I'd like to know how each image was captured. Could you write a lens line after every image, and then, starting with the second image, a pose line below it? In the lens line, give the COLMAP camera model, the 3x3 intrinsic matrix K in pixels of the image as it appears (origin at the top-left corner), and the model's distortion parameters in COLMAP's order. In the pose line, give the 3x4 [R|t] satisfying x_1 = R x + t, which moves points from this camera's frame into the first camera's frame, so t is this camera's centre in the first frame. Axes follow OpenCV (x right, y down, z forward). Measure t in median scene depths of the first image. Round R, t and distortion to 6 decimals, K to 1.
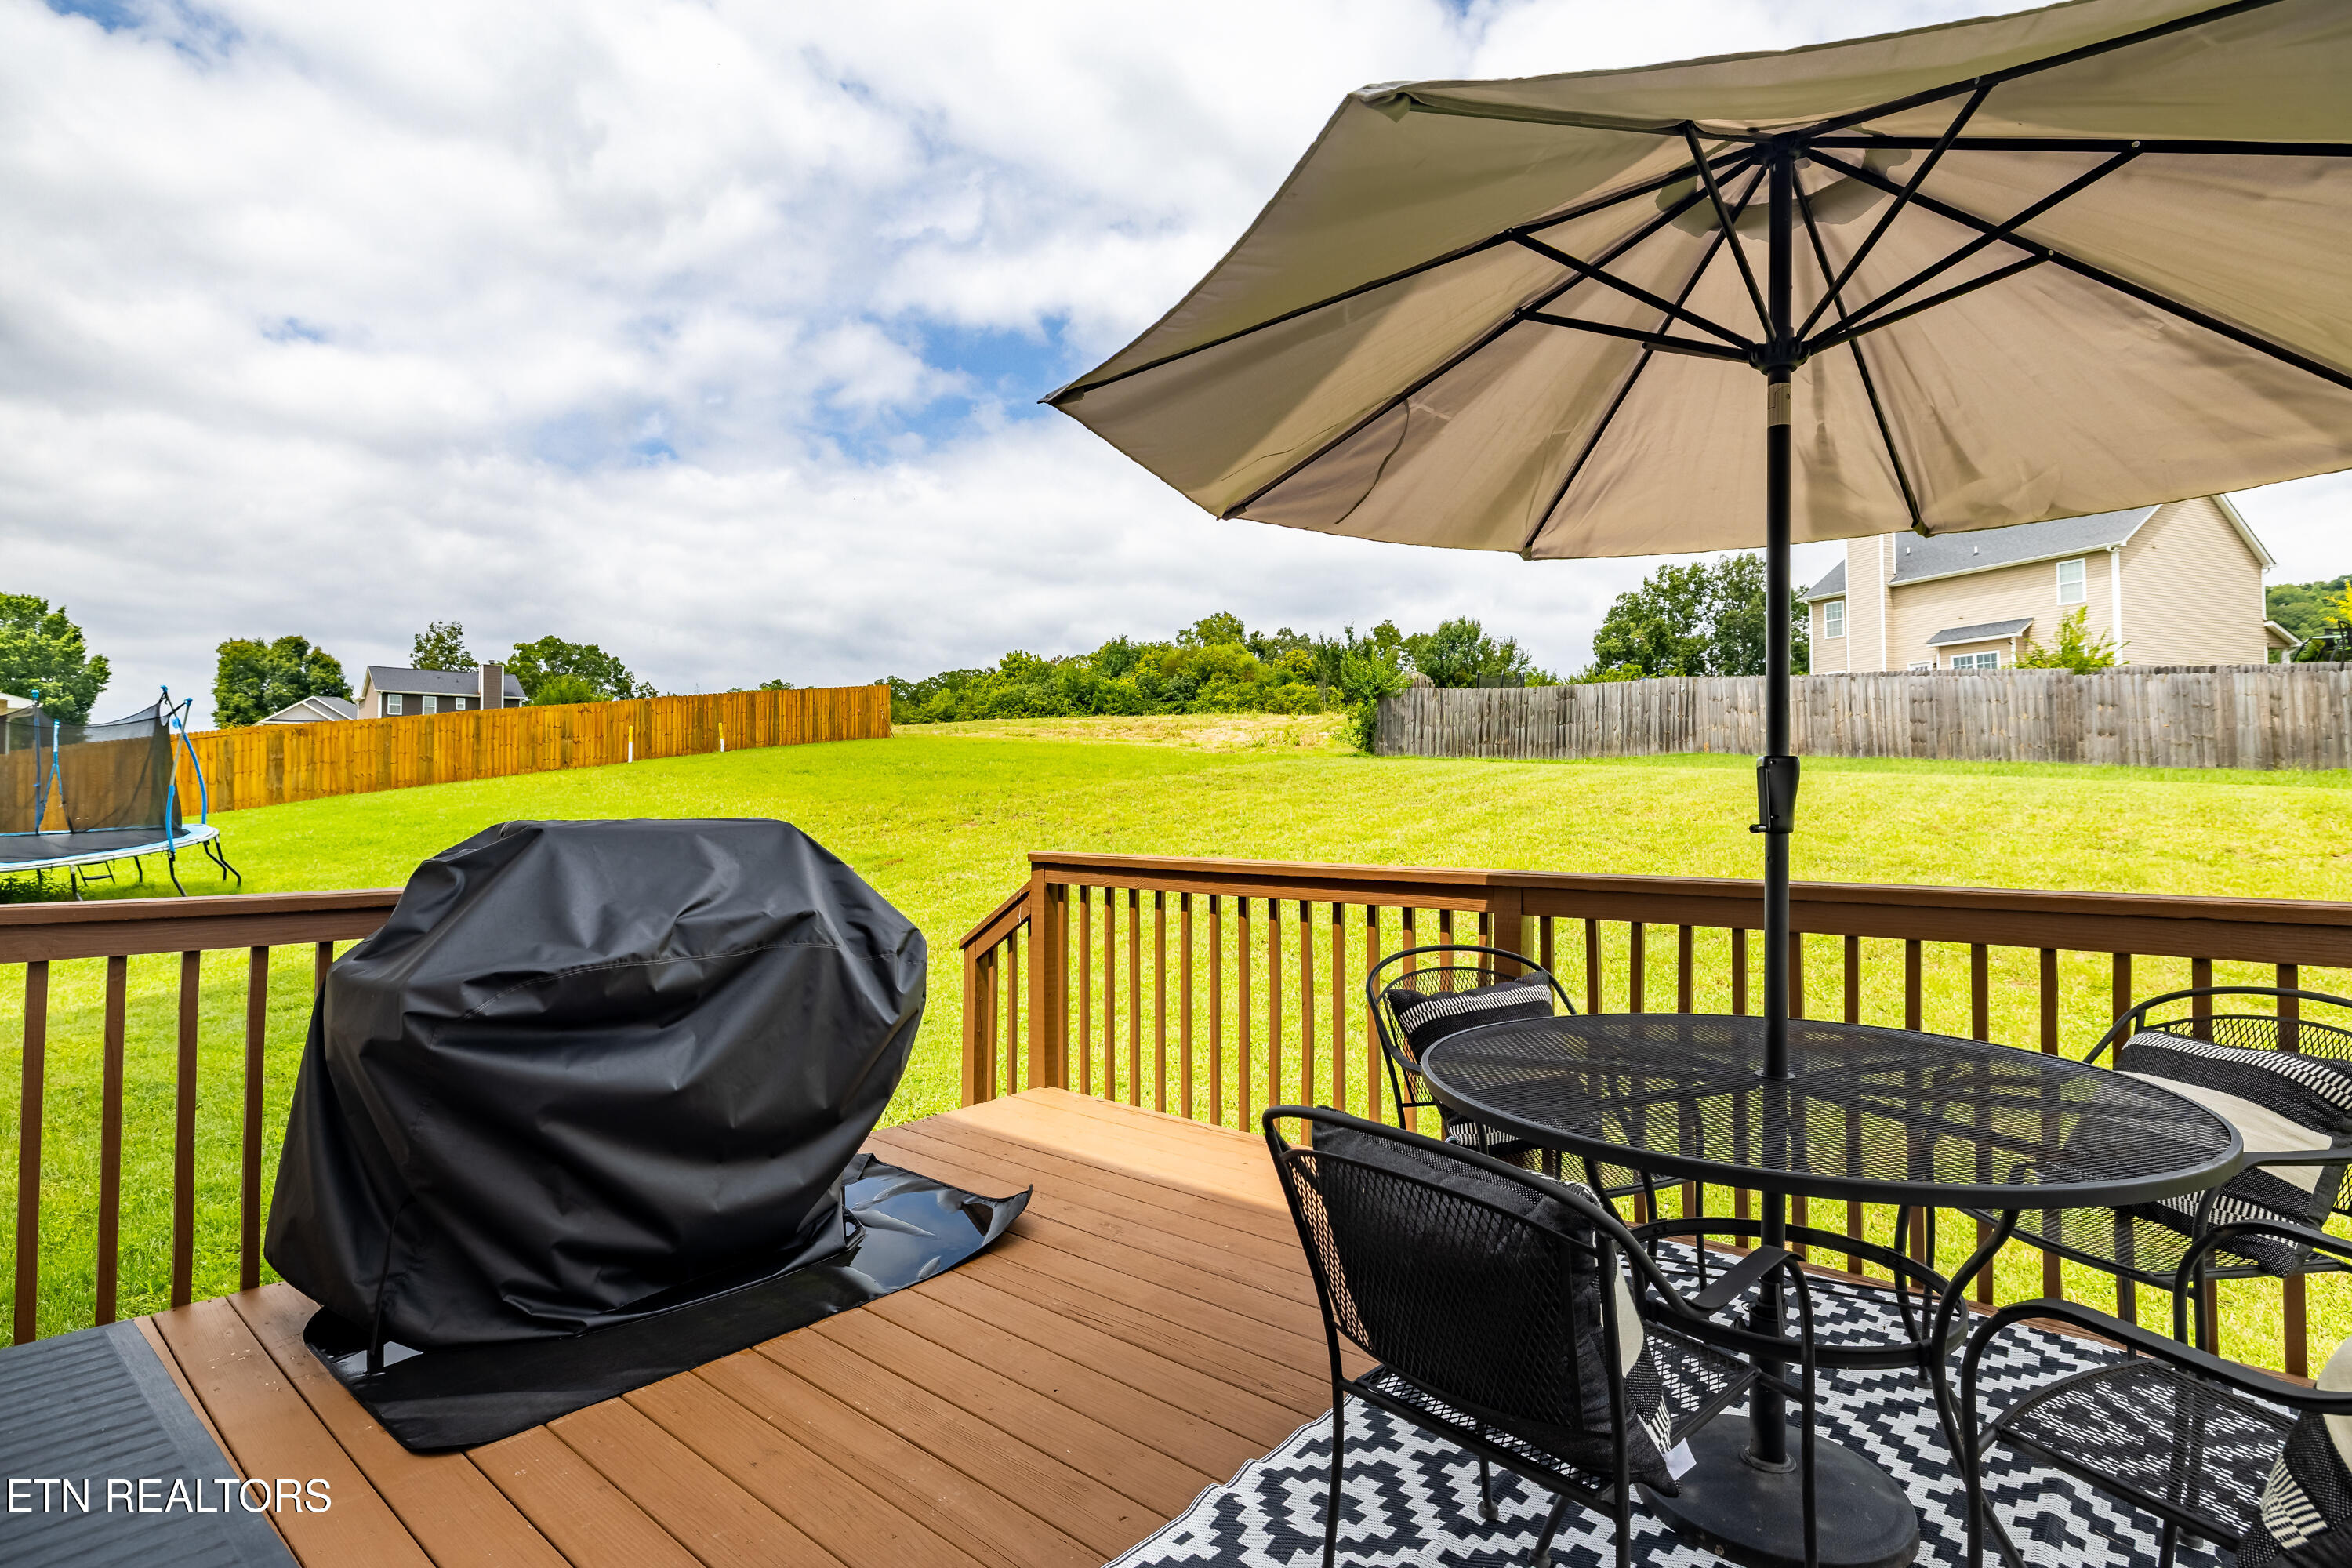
lens RADIAL K [[1175.9, 0, 1165.8], [0, 1175.9, 783.0], [0, 0, 1]] dist [-0.012817, 0.002374]
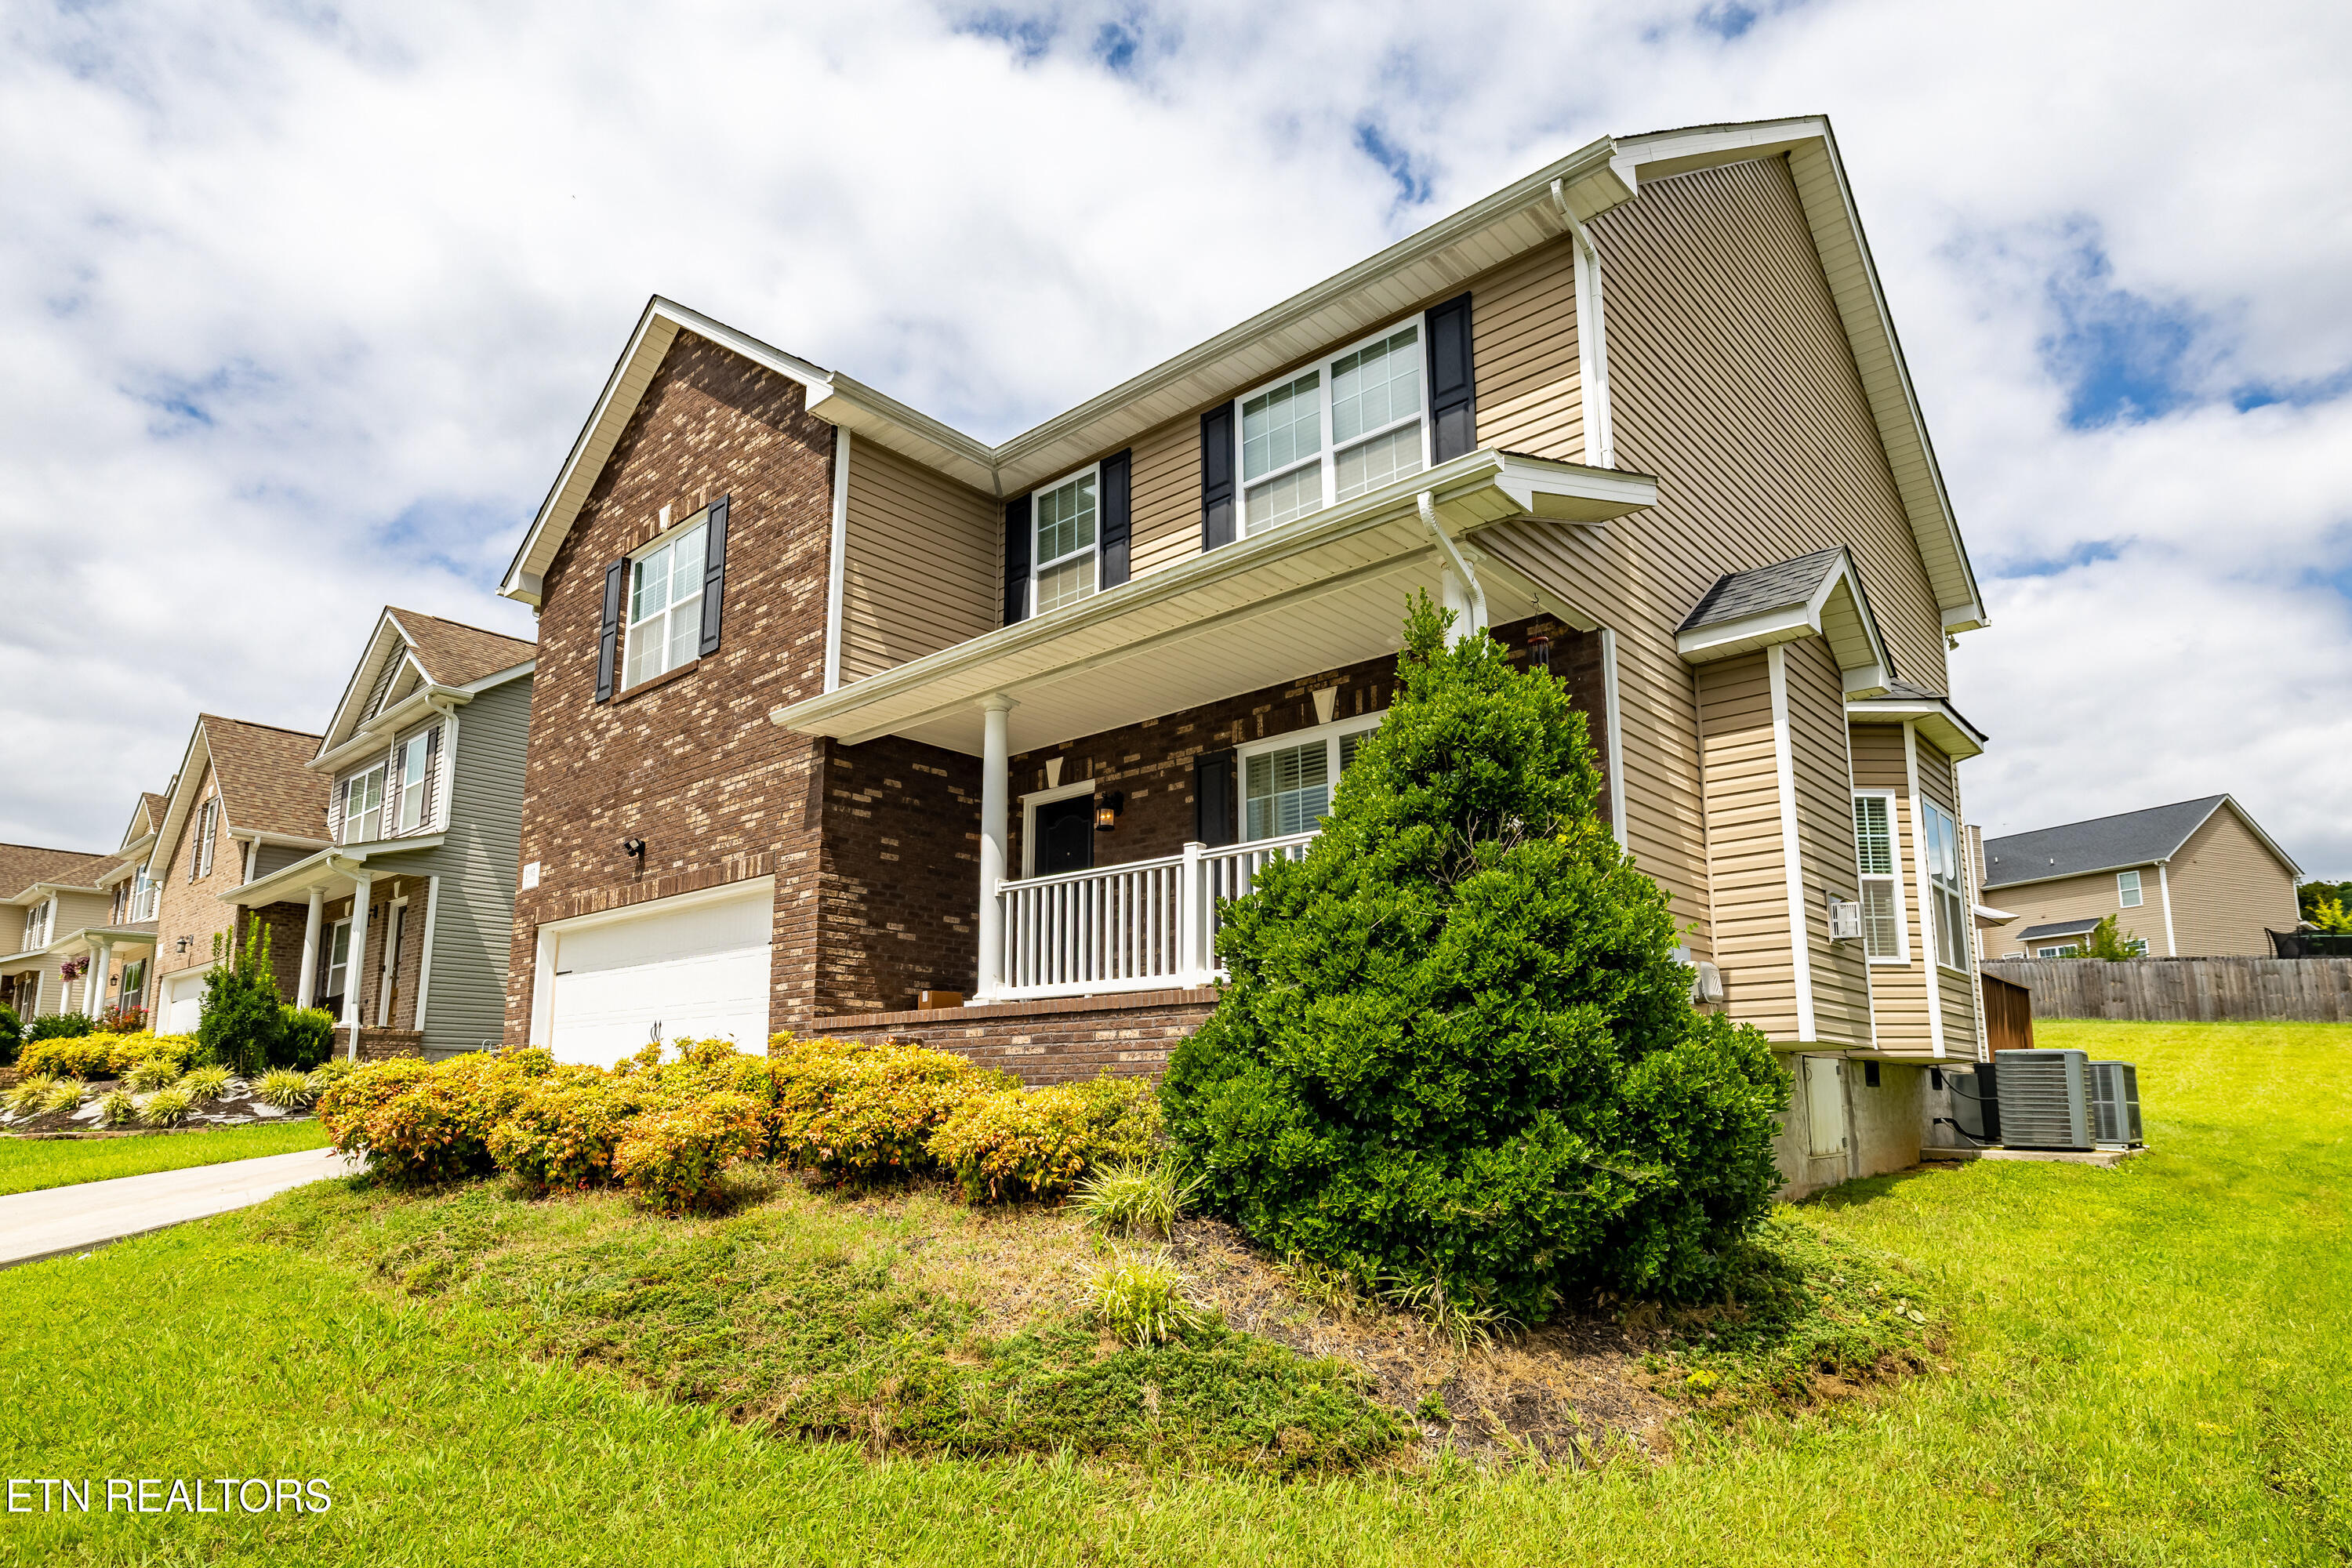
lens RADIAL K [[1296.0, 0, 1168.6], [0, 1296.0, 888.7], [0, 0, 1]] dist [-0.000837, -0.001913]
pose [[0.999755, 0.002103, -0.022045, -0.446357], [-0.005403, 0.988561, -0.150728, 0.082213], [0.021476, 0.150810, 0.988330, -0.797779]]
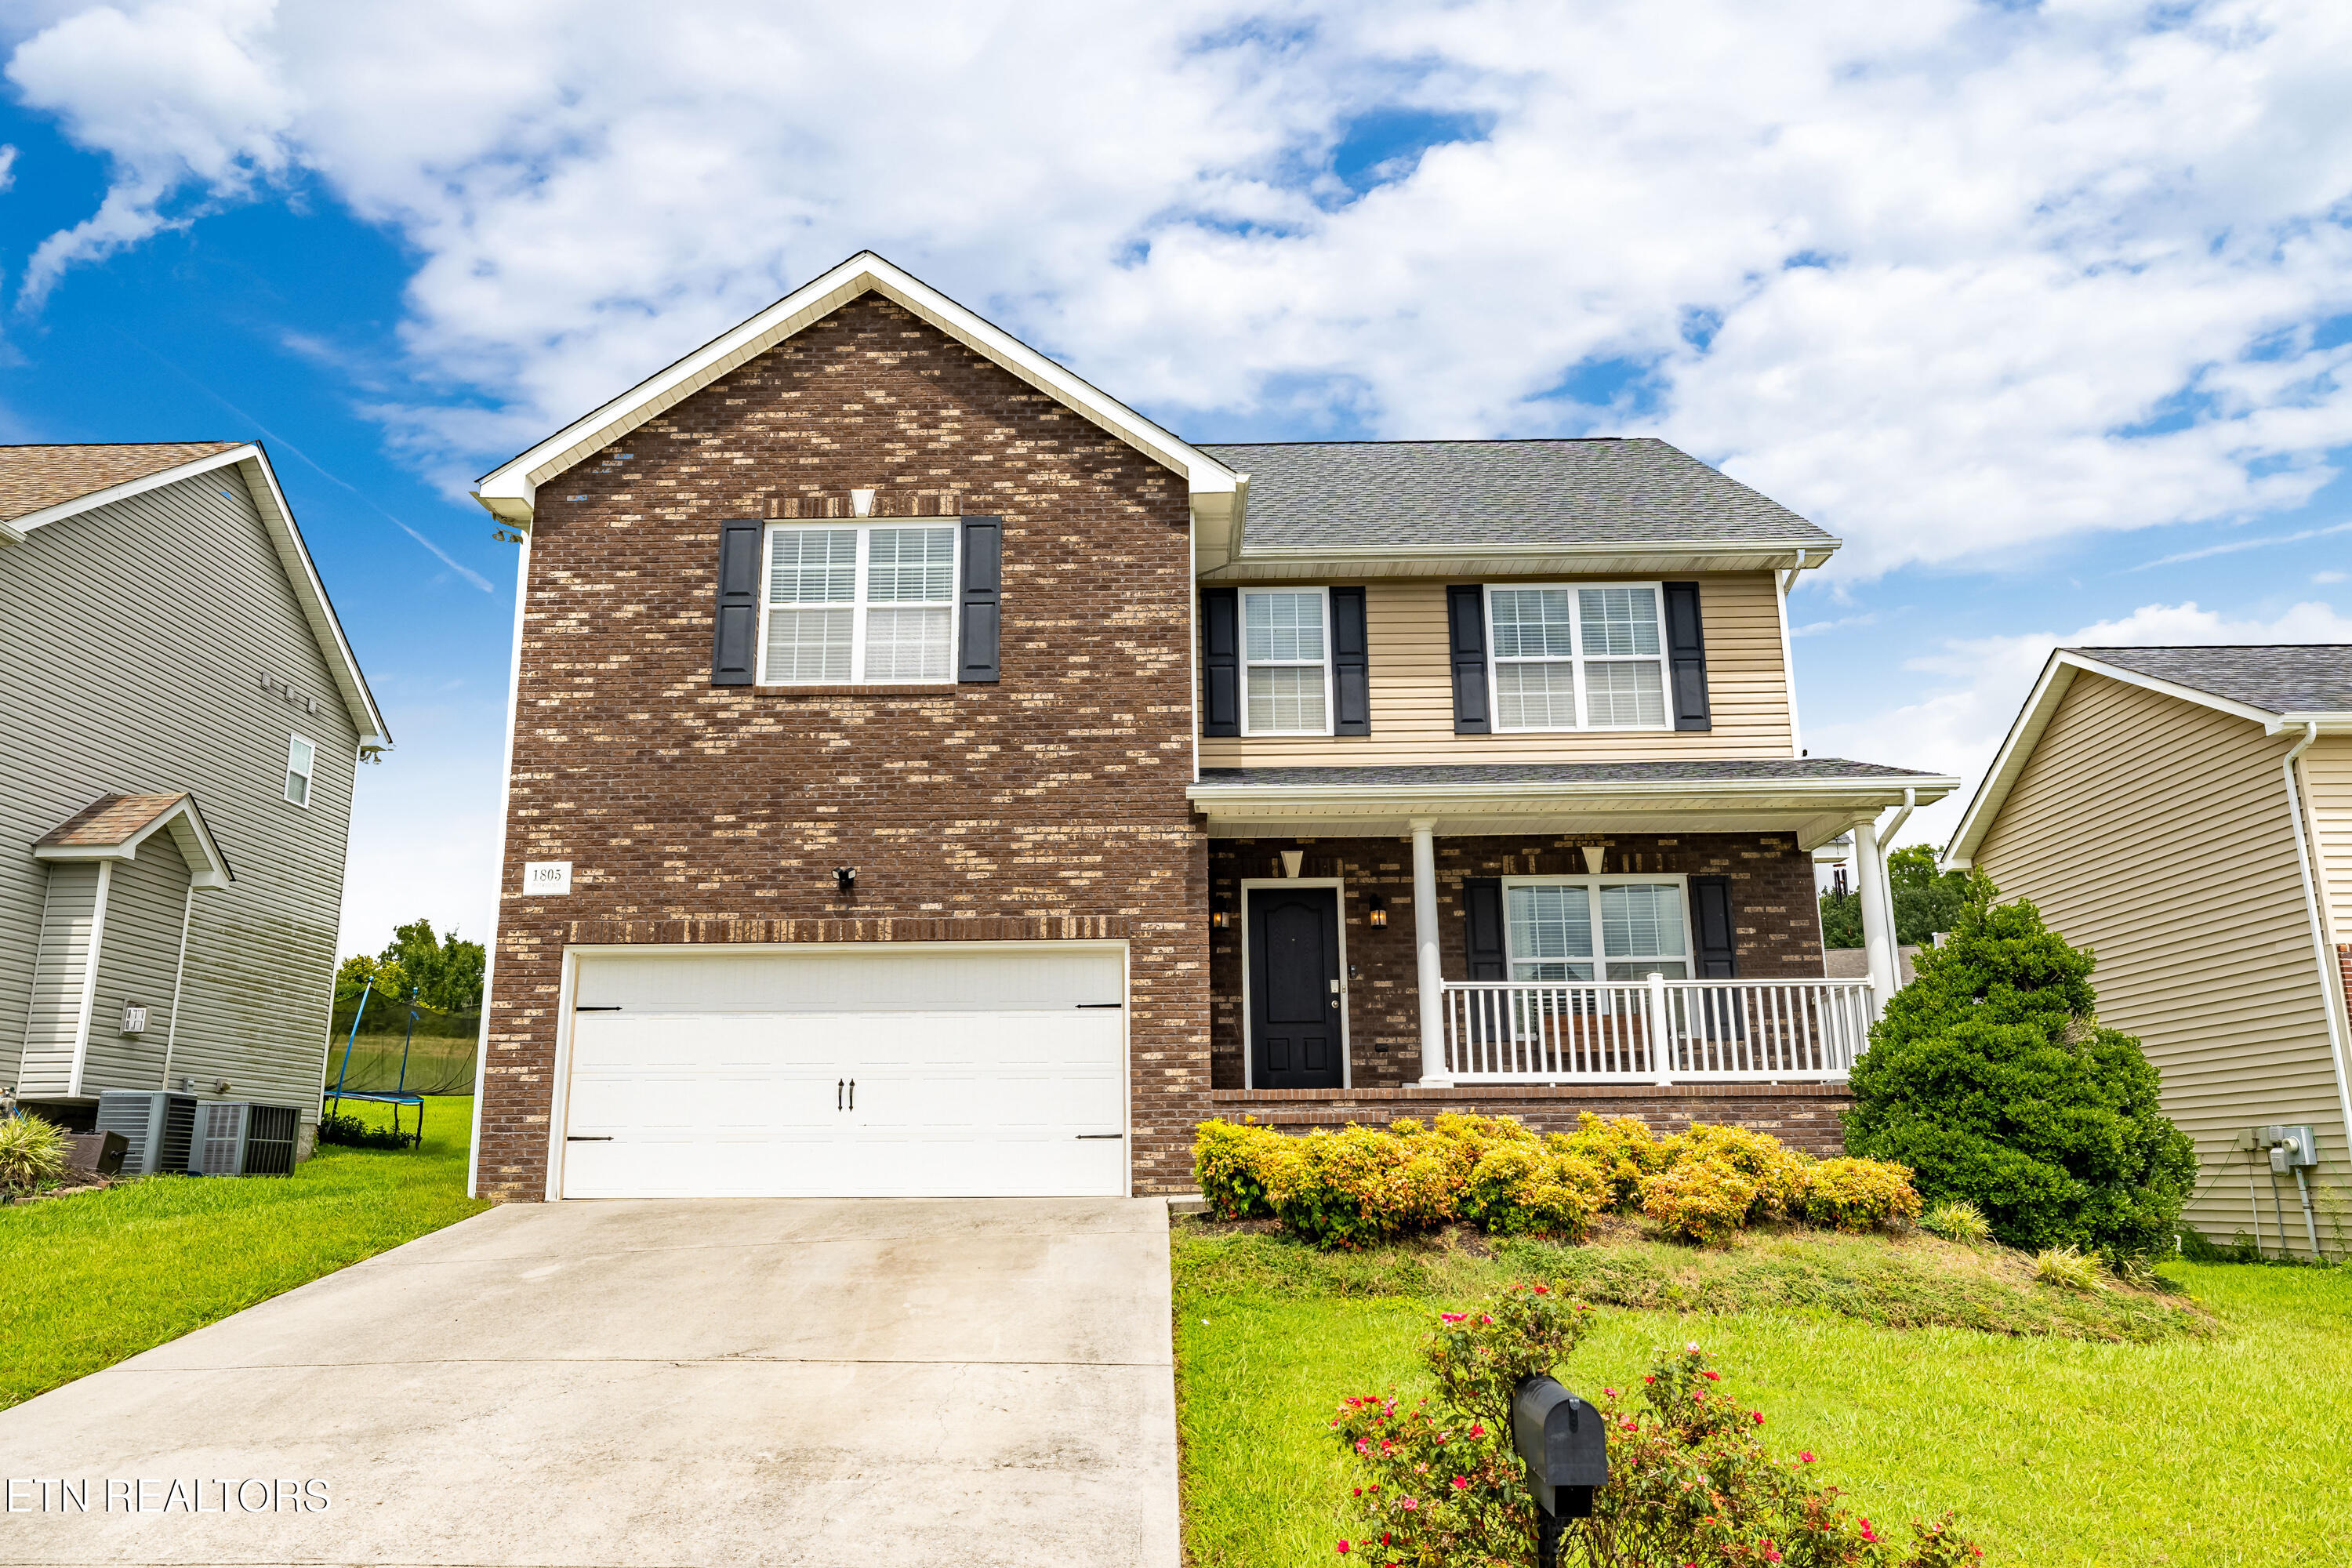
lens RADIAL K [[1653.0, 0, 1174.6], [0, 1653.0, 789.0], [0, 0, 1]] dist [-0.000289, -0.002426]
pose [[0.767915, 0.148575, 0.623083, -1.008220], [-0.006294, 0.974431, -0.224598, 0.088175], [-0.640521, 0.168551, 0.749215, -0.803117]]
